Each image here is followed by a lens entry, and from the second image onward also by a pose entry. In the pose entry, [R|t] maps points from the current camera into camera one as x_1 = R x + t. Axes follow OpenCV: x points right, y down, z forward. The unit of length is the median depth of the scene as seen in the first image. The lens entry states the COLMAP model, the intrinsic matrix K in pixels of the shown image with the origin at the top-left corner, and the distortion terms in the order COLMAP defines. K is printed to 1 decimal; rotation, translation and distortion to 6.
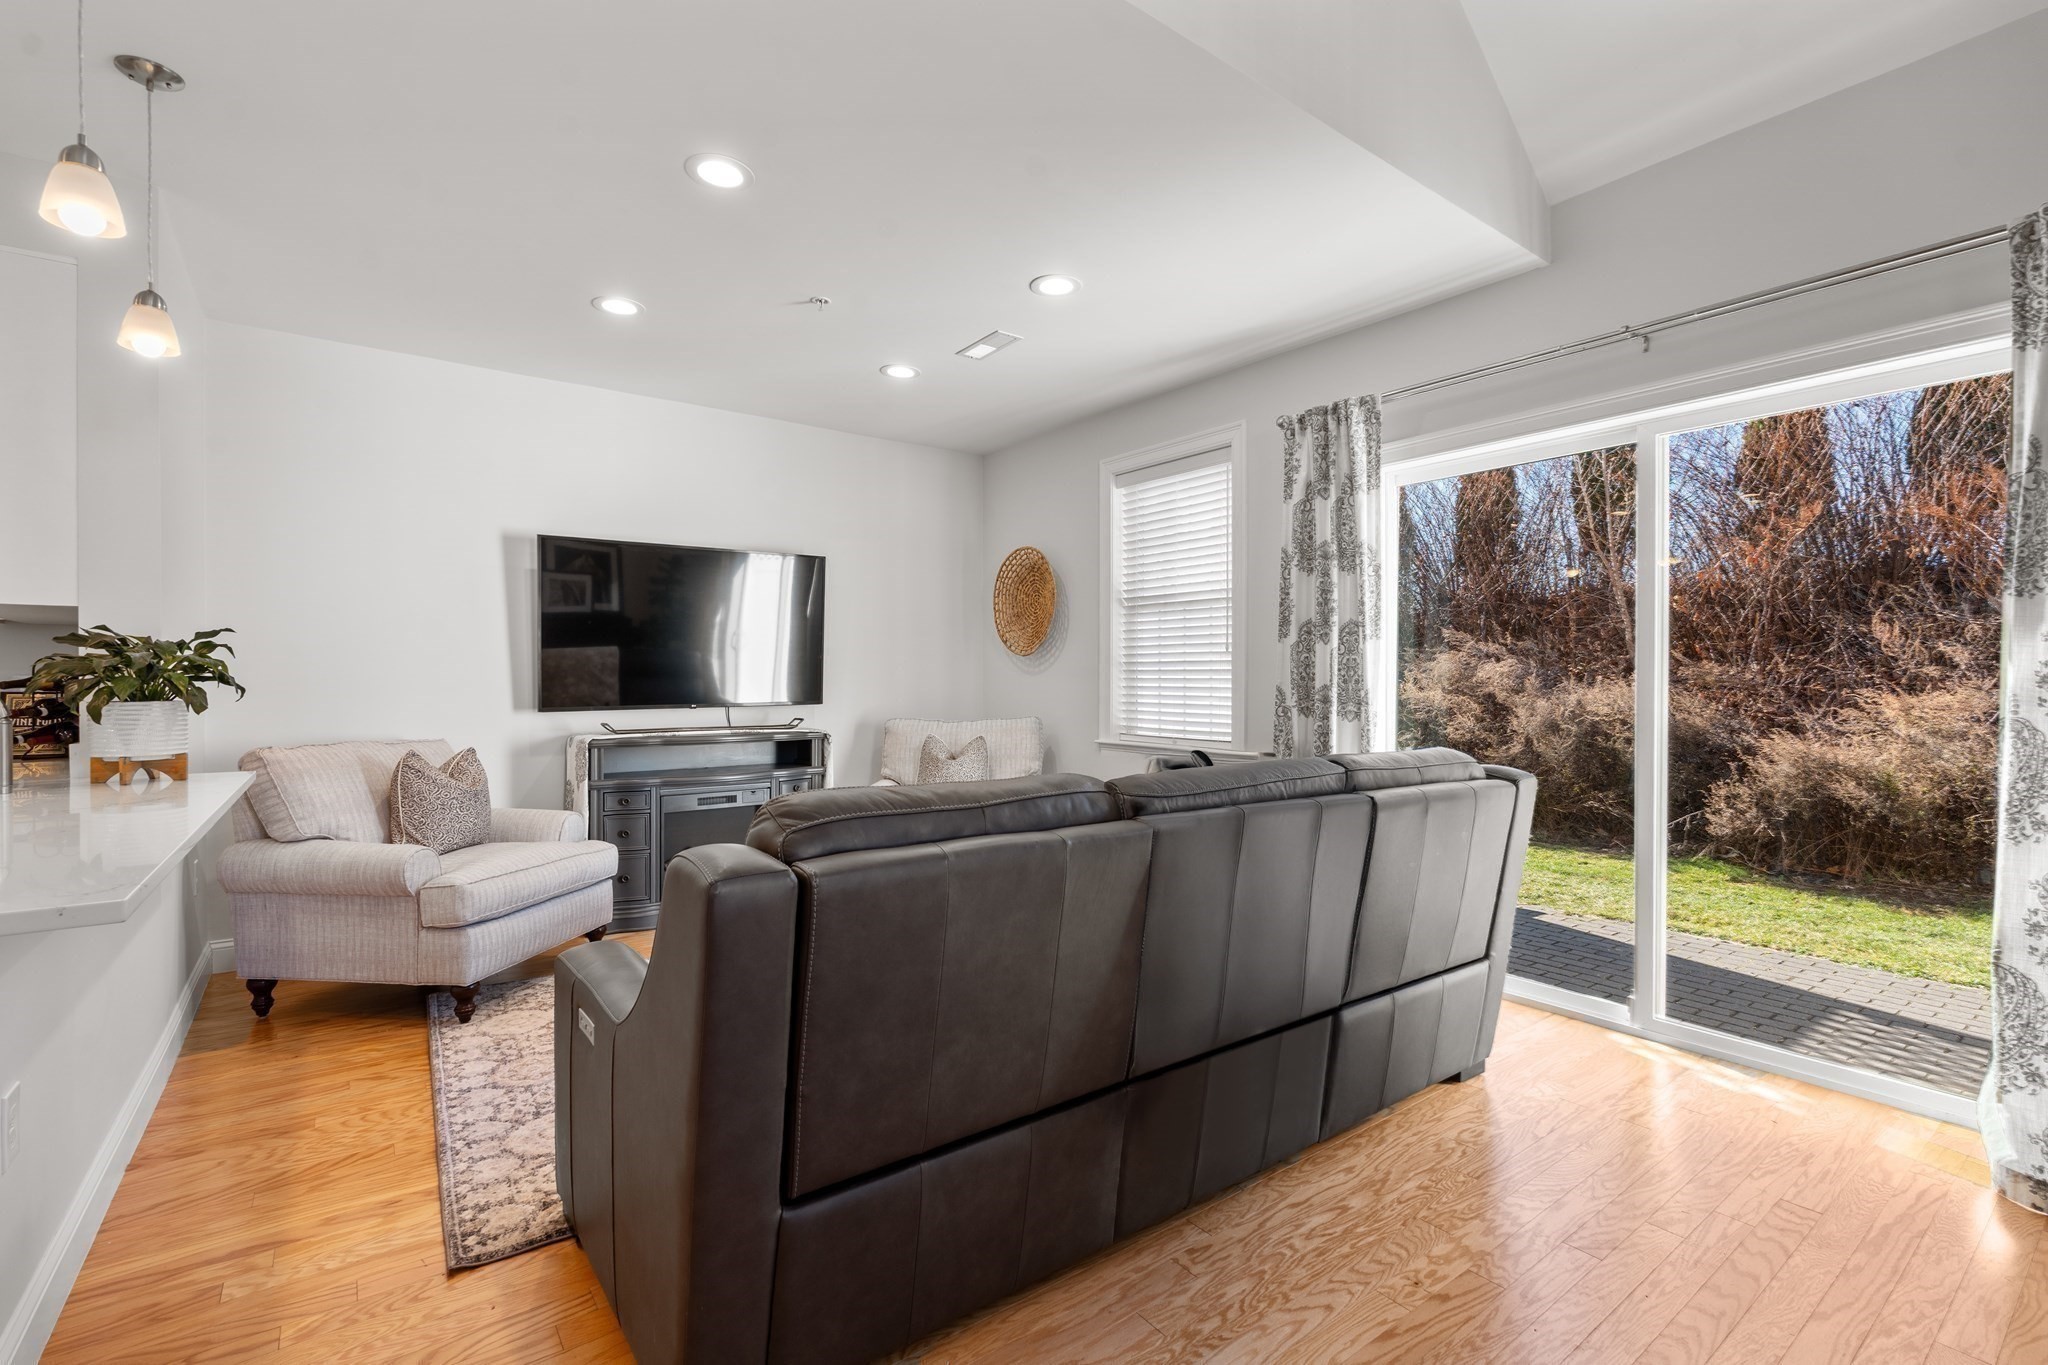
lens RADIAL K [[917.2, 0, 1023.5], [0, 917.2, 679.1], [0, 0, 1]] dist [-0.001117, -0.000074]
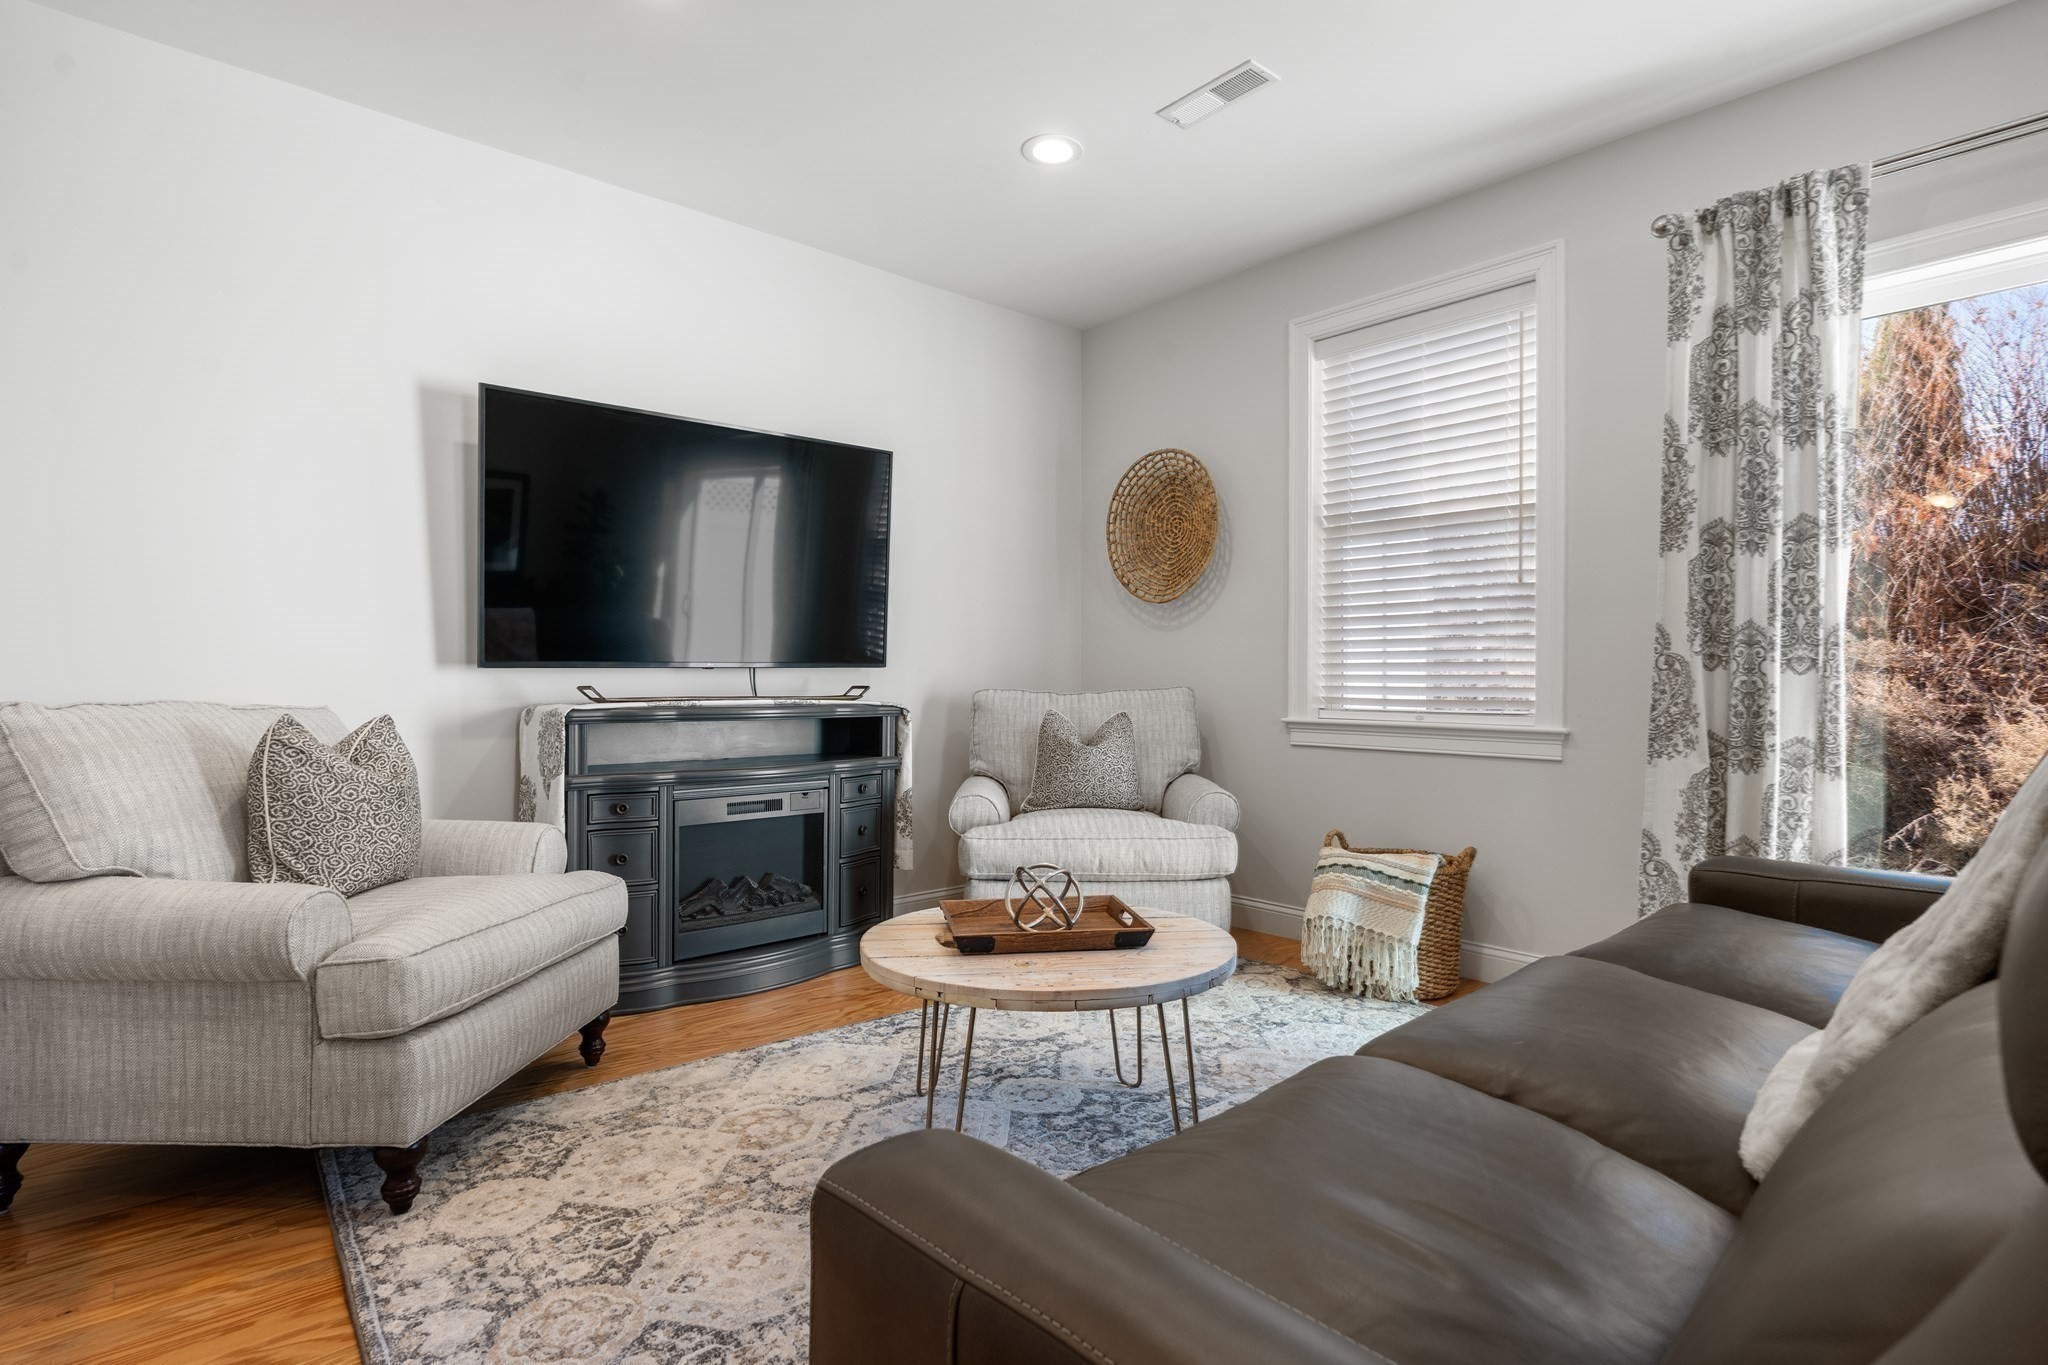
lens RADIAL K [[1032.7, 0, 1024.8], [0, 1032.7, 681.3], [0, 0, 1]] dist [0.002388, -0.000898]
pose [[0.997016, 0.002274, 0.077163, -0.248738], [-0.002418, 0.999996, 0.001764, 0.051277], [-0.077159, -0.001946, 0.997017, 0.311962]]
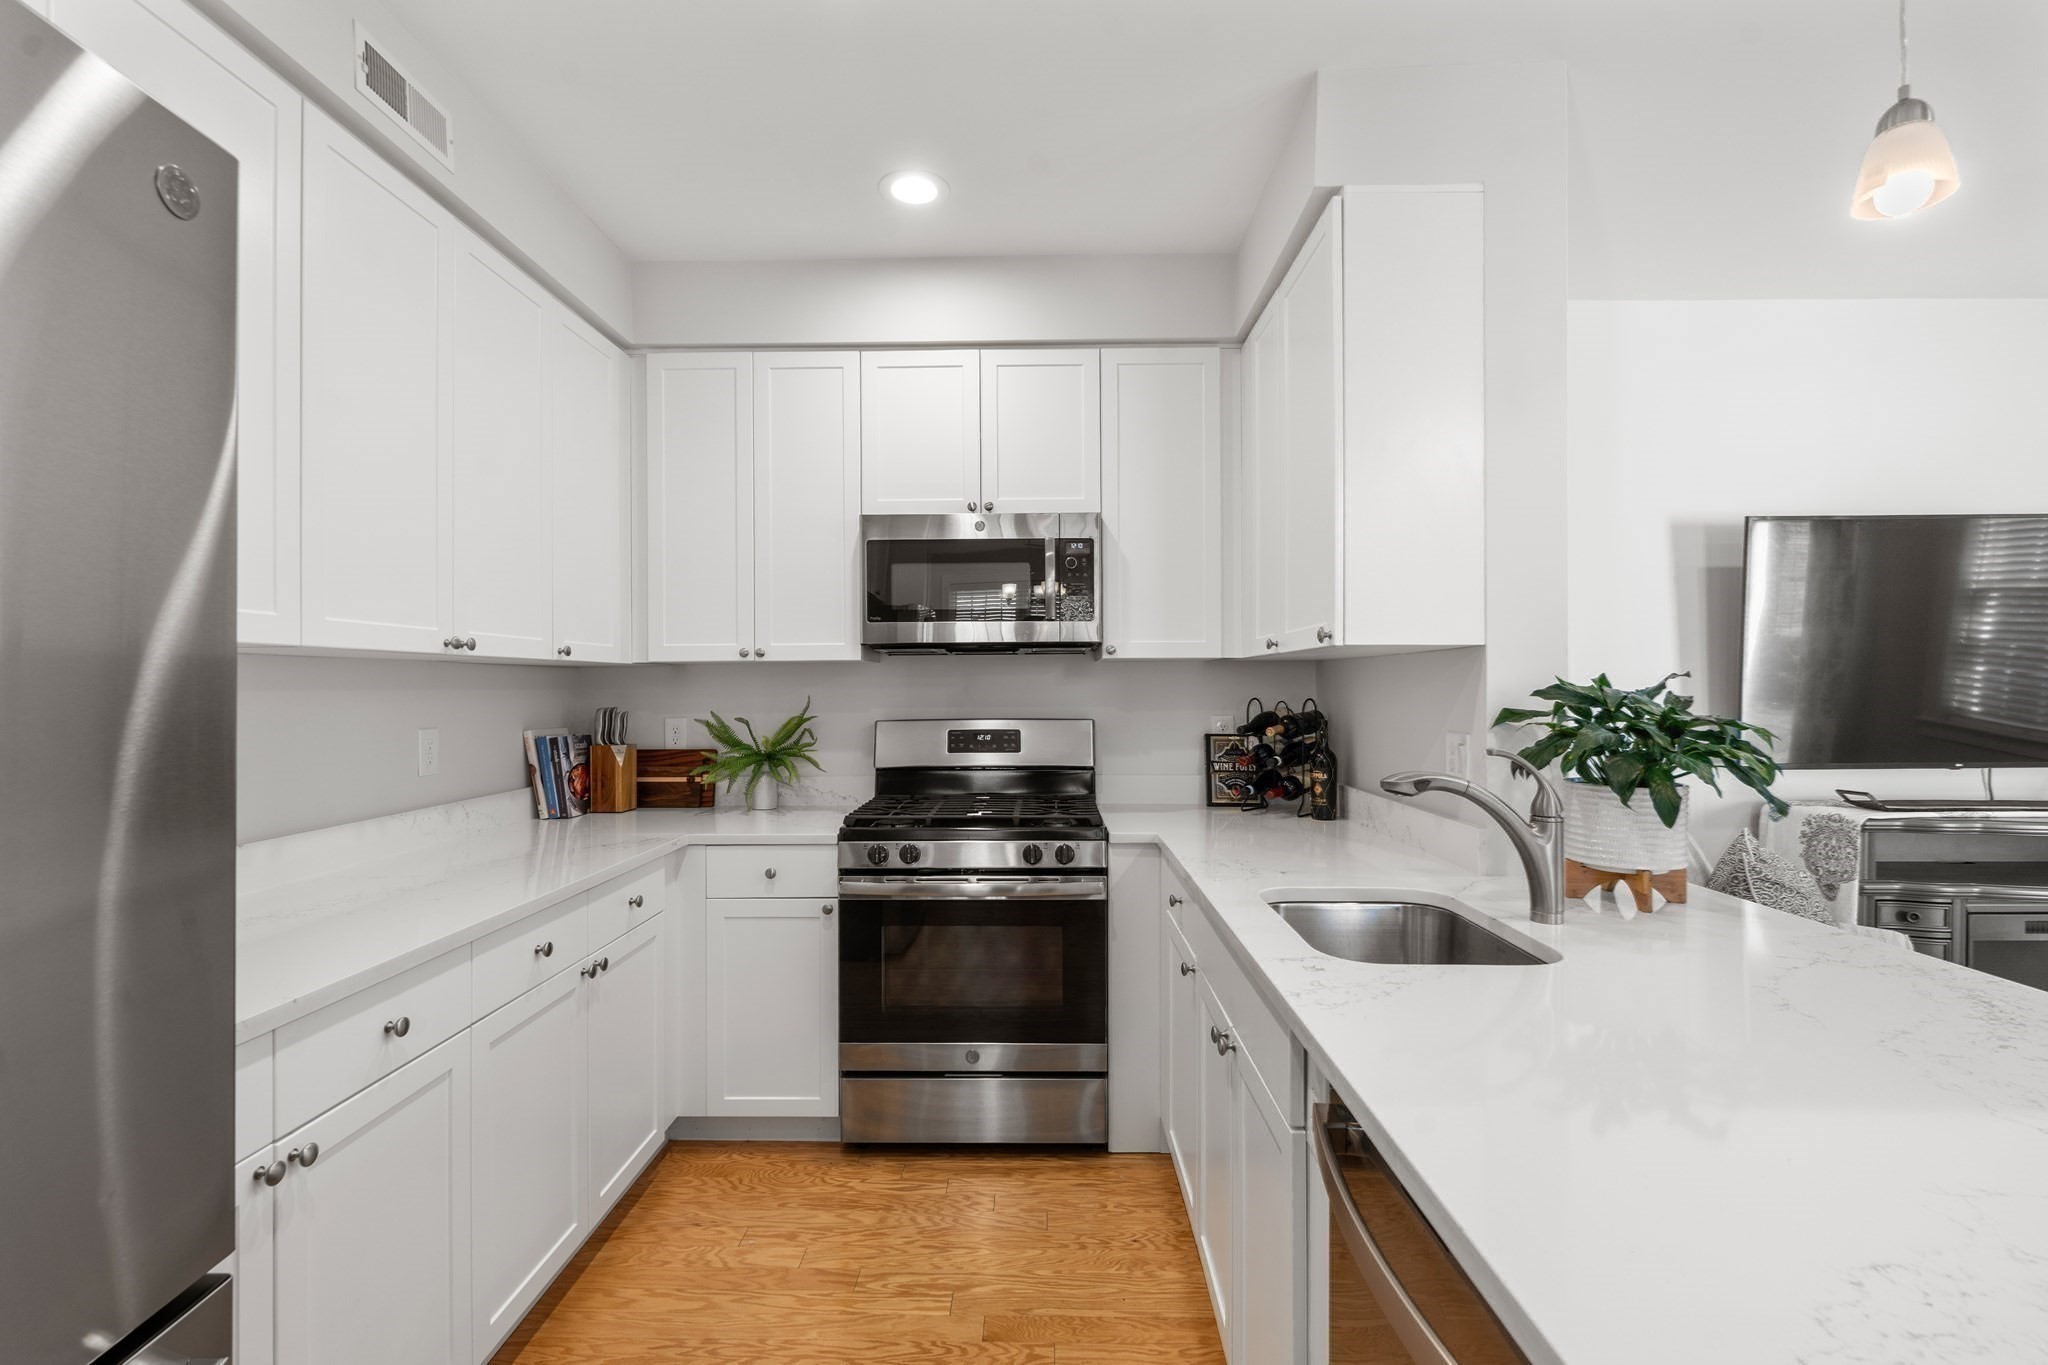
lens RADIAL K [[917.2, 0, 1026.2], [0, 917.2, 677.3], [0, 0, 1]] dist [-0.001117, -0.000074]
pose [[0.790223, -0.002999, -0.612812, -0.625912], [-0.000932, 0.999981, -0.006096, -0.035505], [0.612818, 0.005388, 0.790205, 0.128047]]
